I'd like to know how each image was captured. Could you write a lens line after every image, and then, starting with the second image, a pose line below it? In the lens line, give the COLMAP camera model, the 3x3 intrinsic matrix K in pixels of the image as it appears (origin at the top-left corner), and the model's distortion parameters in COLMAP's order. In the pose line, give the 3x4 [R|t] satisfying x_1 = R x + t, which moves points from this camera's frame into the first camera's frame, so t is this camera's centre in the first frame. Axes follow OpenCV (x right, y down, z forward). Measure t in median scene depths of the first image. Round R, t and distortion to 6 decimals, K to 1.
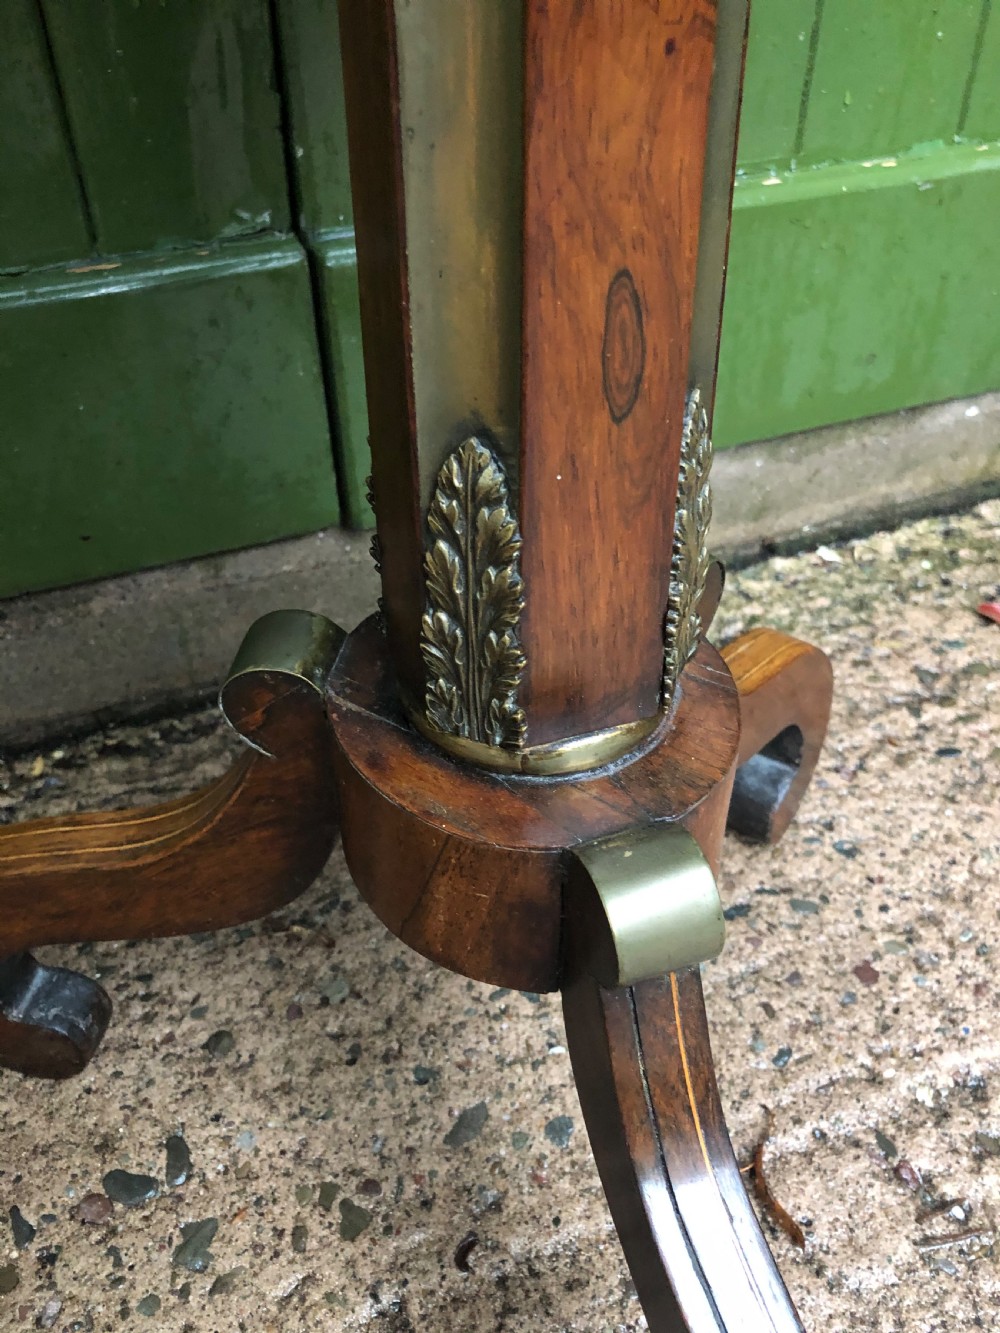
lens RADIAL K [[1105.6, 0, 493.3], [0, 1105.6, 663.0], [0, 0, 1]] dist [0.004936, 0.020443]
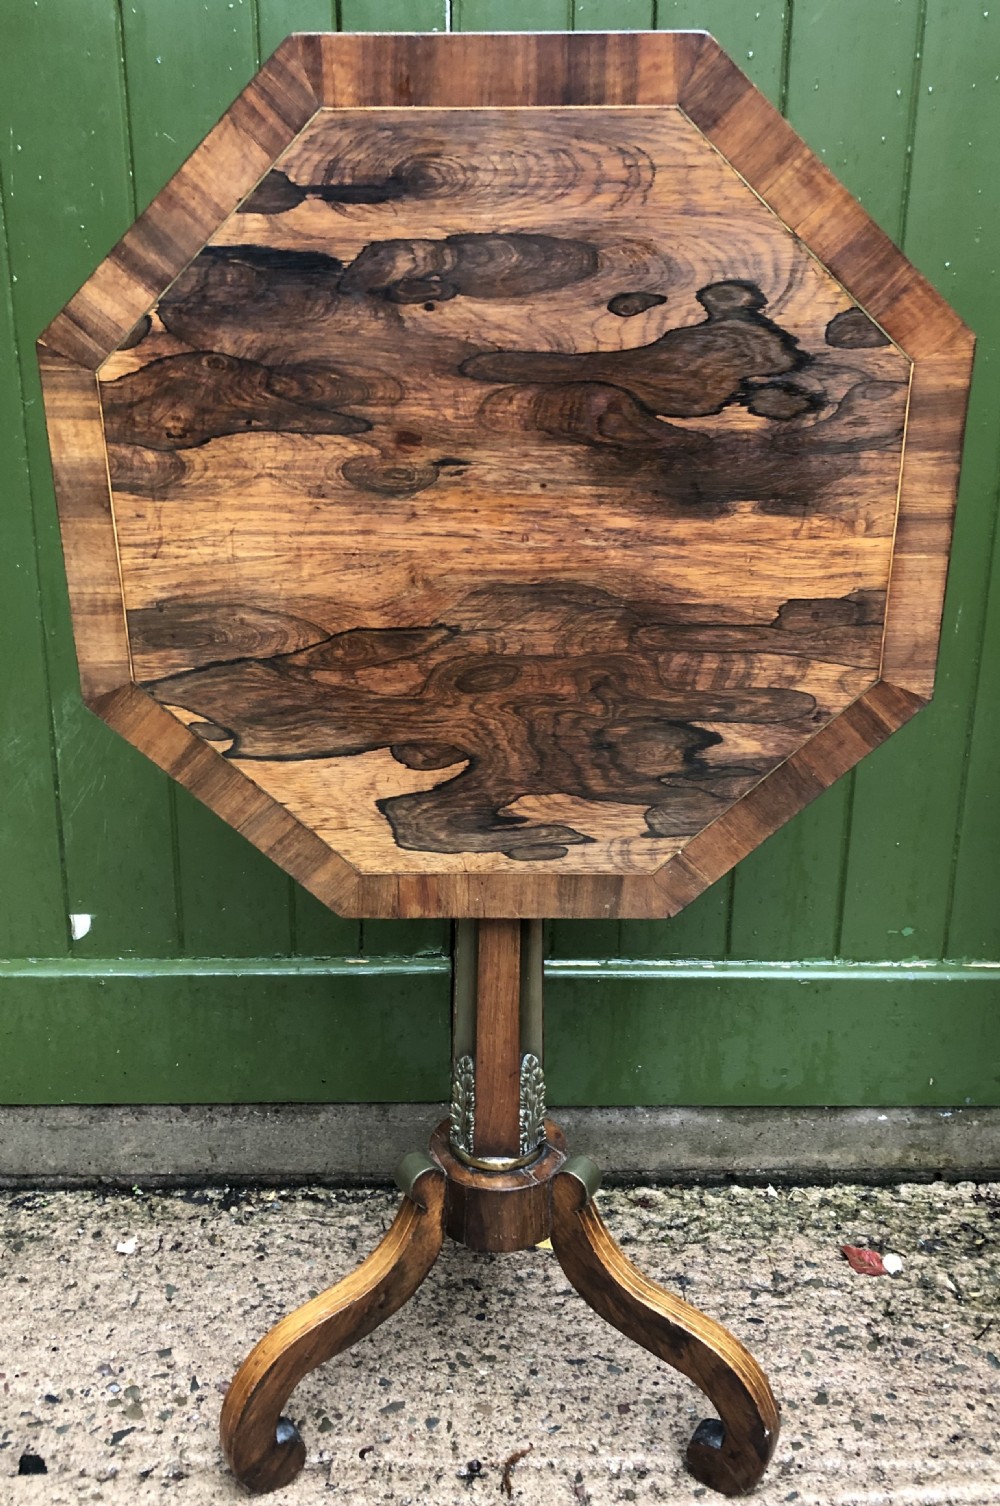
lens RADIAL K [[1307.4, 0, 500.0], [0, 1307.4, 753.0], [0, 0, 1]] dist [0.010130, 0.020151]
pose [[0.930496, 0.125095, -0.344279, 0.766459], [-0.244273, 0.912290, -0.328722, 0.054364], [0.272961, 0.389973, 0.879440, -1.411472]]
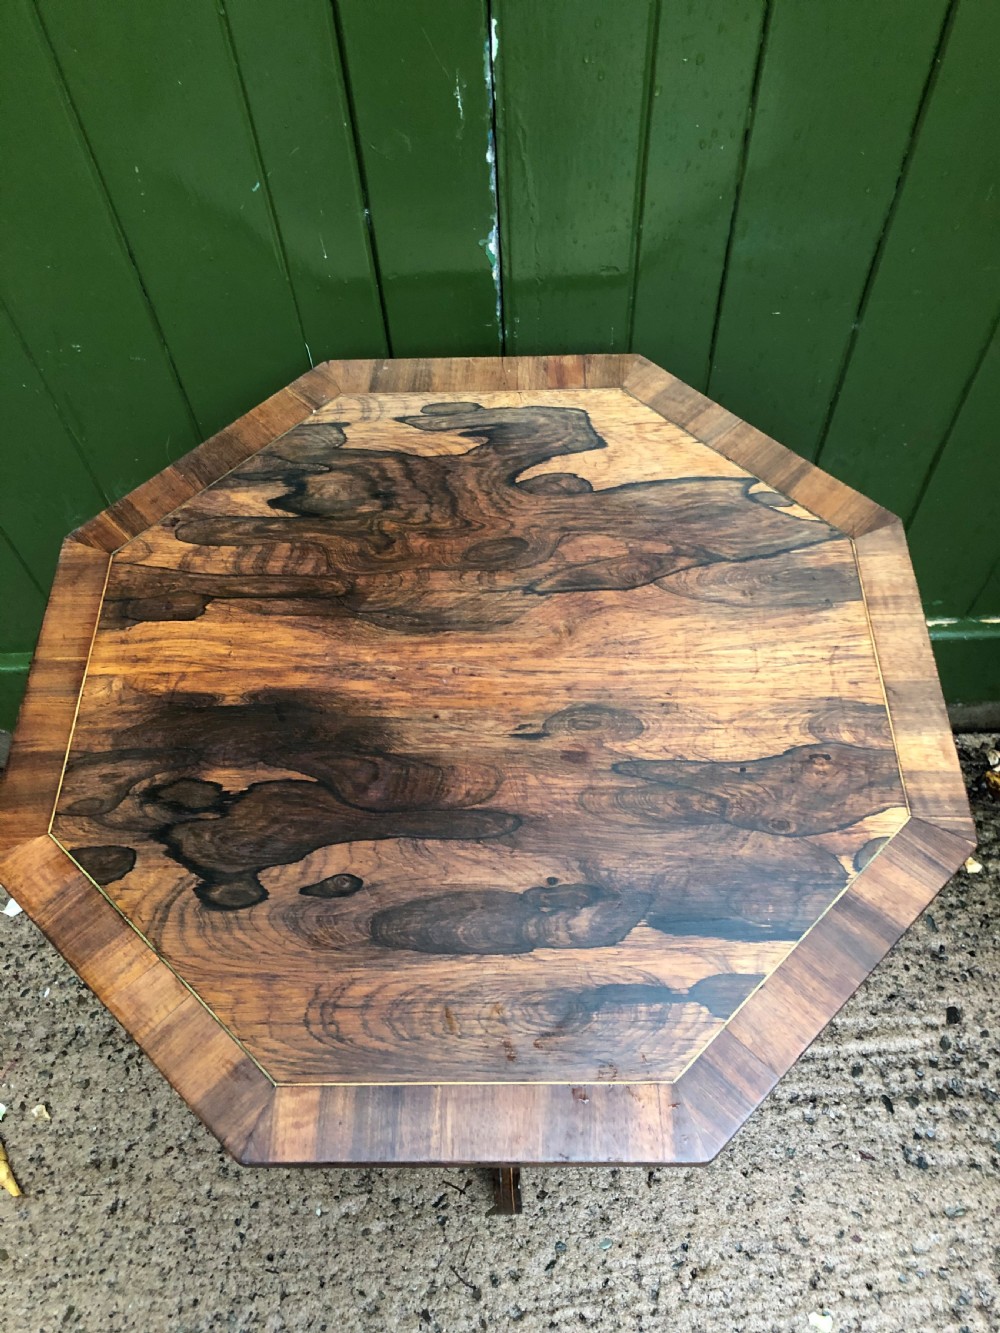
lens RADIAL K [[1108.9, 0, 500.0], [0, 1108.9, 666.5], [0, 0, 1]] dist [-0.036728, 0.123771]
pose [[0.931192, 0.298886, -0.208682, 0.321133], [-0.206694, 0.904469, 0.373113, -1.272542], [0.300265, -0.304306, 0.904013, -1.232851]]
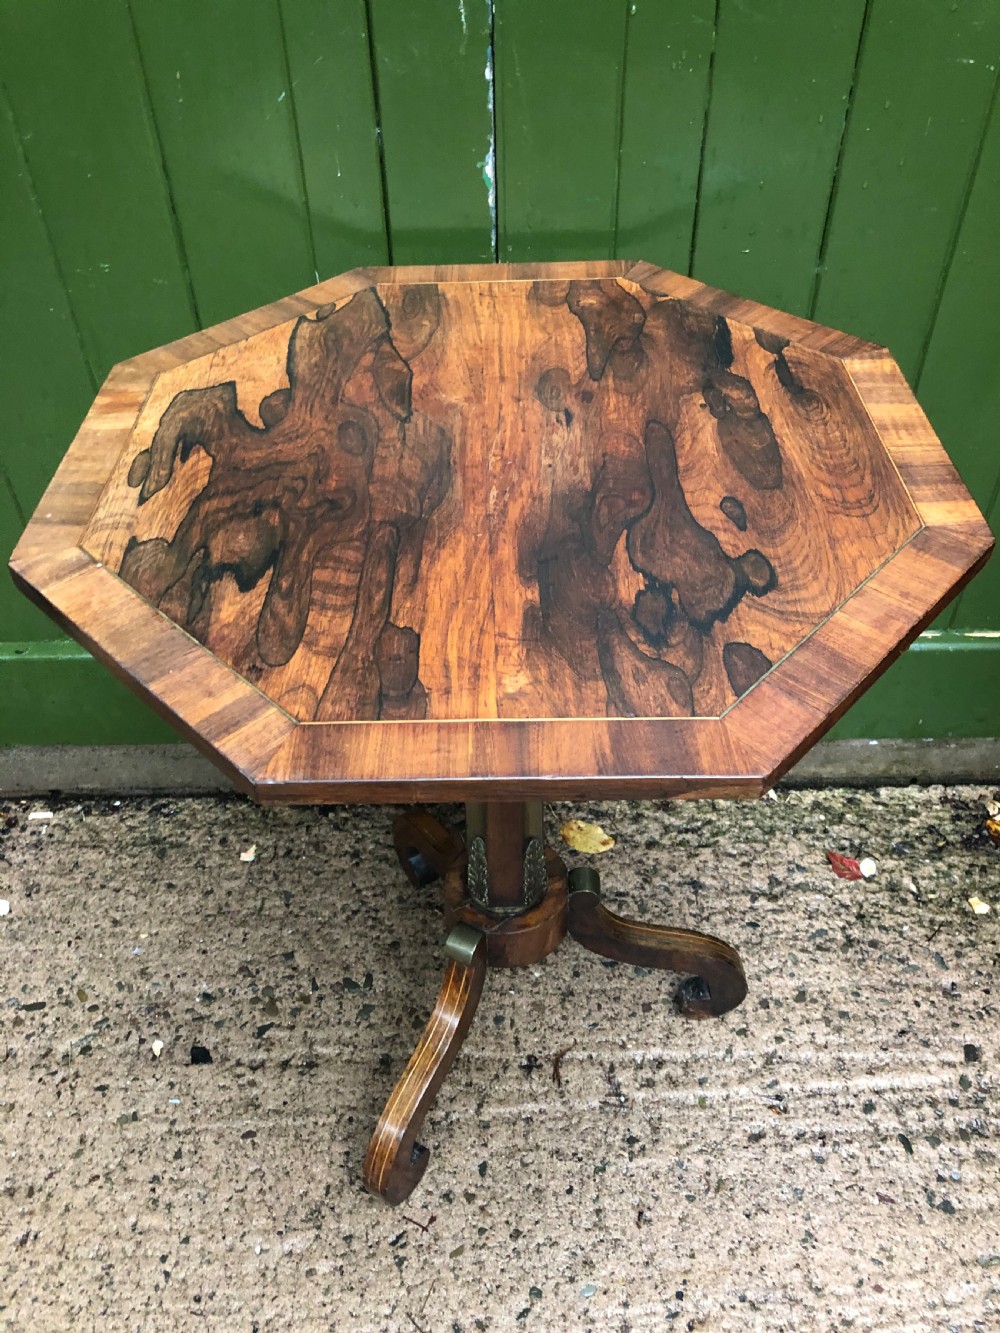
lens RADIAL K [[1109.3, 0, 502.2], [0, 1109.3, 656.5], [0, 0, 1]] dist [0.004339, 0.018062]
pose [[0.924352, 0.257898, -0.281178, 0.530770], [-0.233718, 0.965240, 0.116992, -0.660038], [0.301576, -0.042426, 0.952498, -1.346542]]
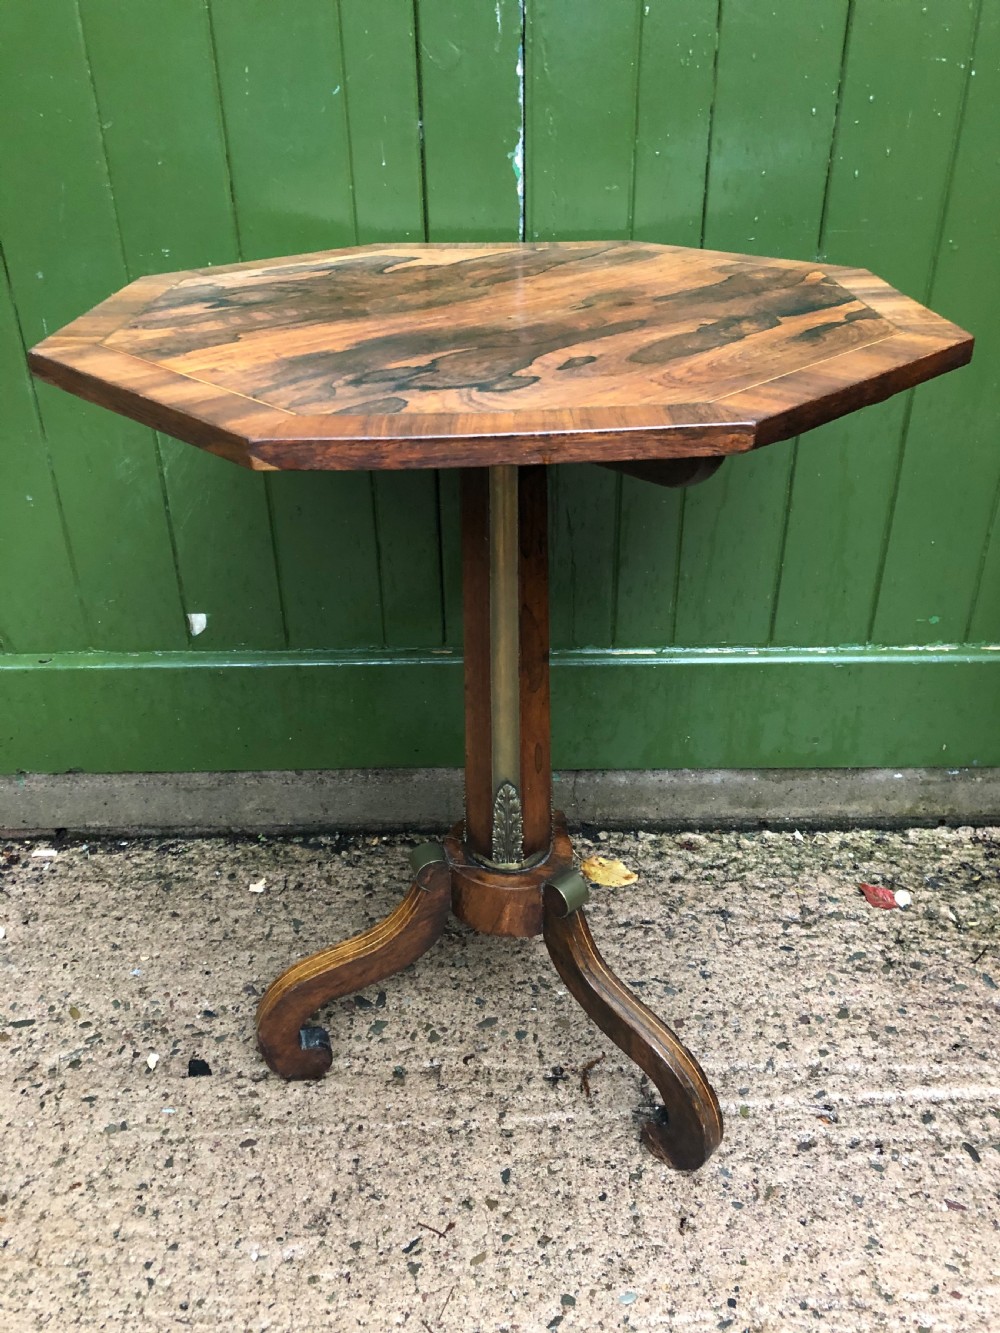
lens RADIAL K [[1101.8, 0, 500.0], [0, 1101.8, 666.5], [0, 0, 1]] dist [0.007460, 0.005895]
pose [[0.923479, 0.191581, -0.332390, 0.608951], [-0.238018, 0.965597, -0.104740, -0.093589], [0.300888, 0.175840, 0.937308, -1.320375]]
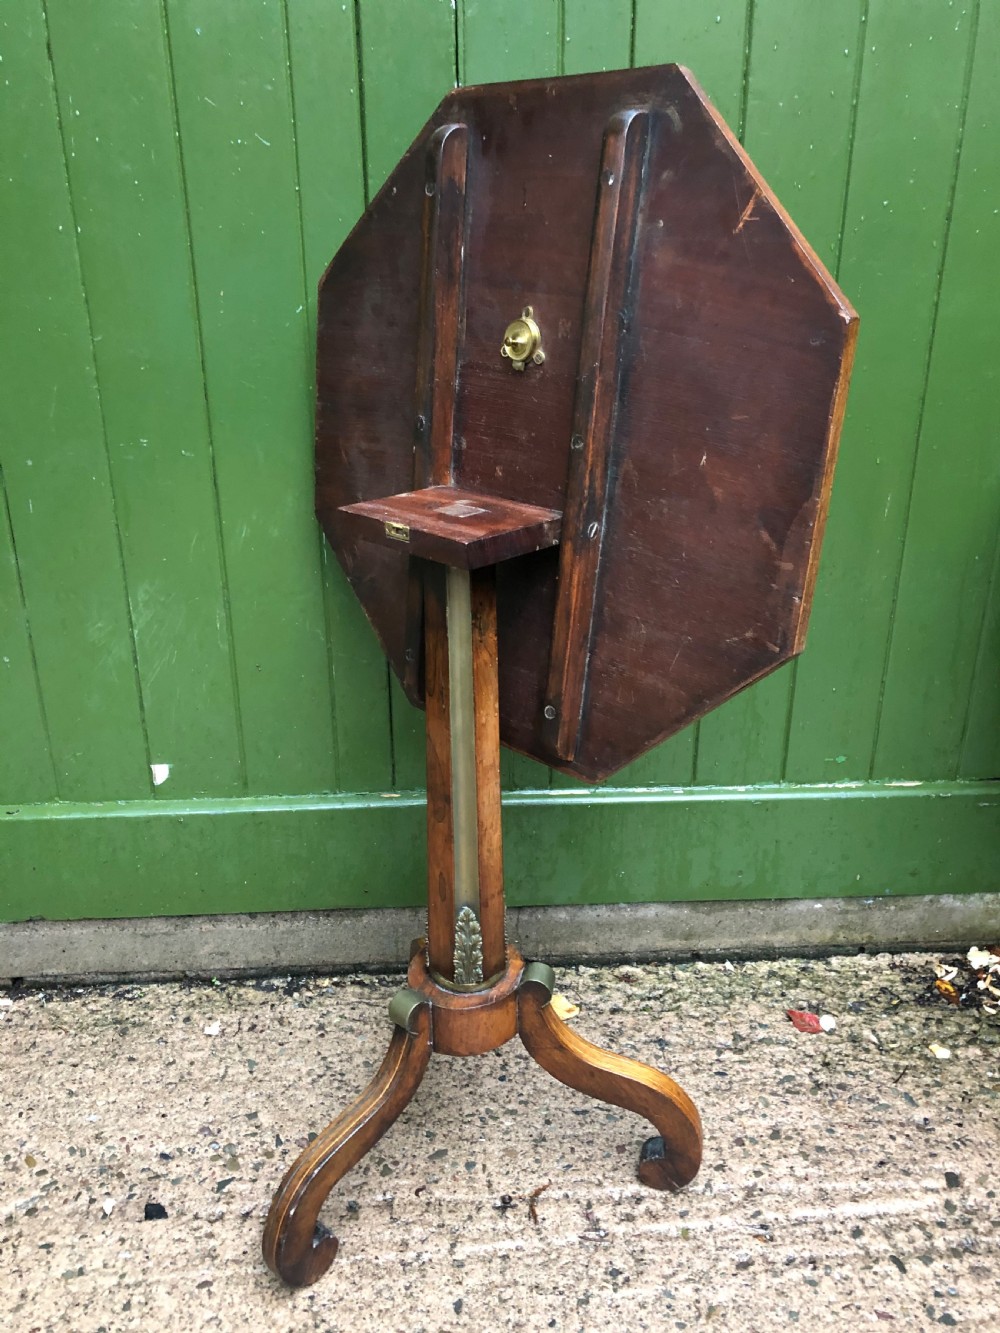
lens RADIAL K [[1105.6, 0, 493.3], [0, 1105.6, 663.0], [0, 0, 1]] dist [0.004936, 0.020443]
pose [[0.941344, 0.133743, -0.309813, 0.674265], [-0.215239, 0.945066, -0.246014, -0.054705], [0.259891, 0.298268, 0.918419, -1.525035]]
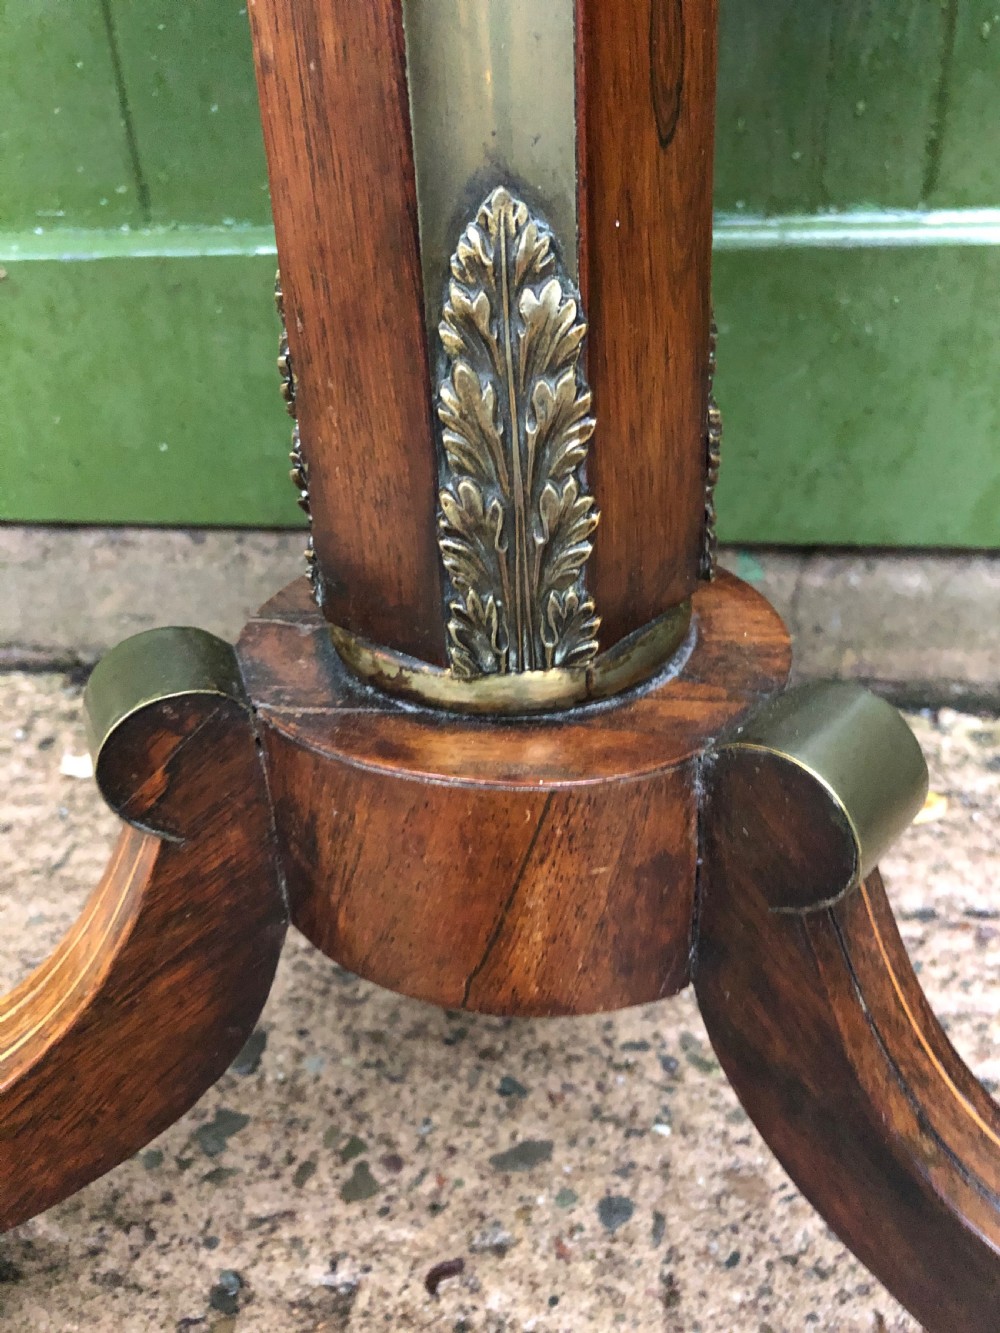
lens RADIAL K [[1113.4, 0, 500.0], [0, 1113.4, 666.5], [0, 0, 1]] dist [-0.000255, 0.013389]
pose [[0.845895, 0.241308, -0.475639, 0.252760], [-0.301590, 0.951941, -0.053407, 0.097640], [0.439893, 0.188625, 0.878018, 0.148130]]
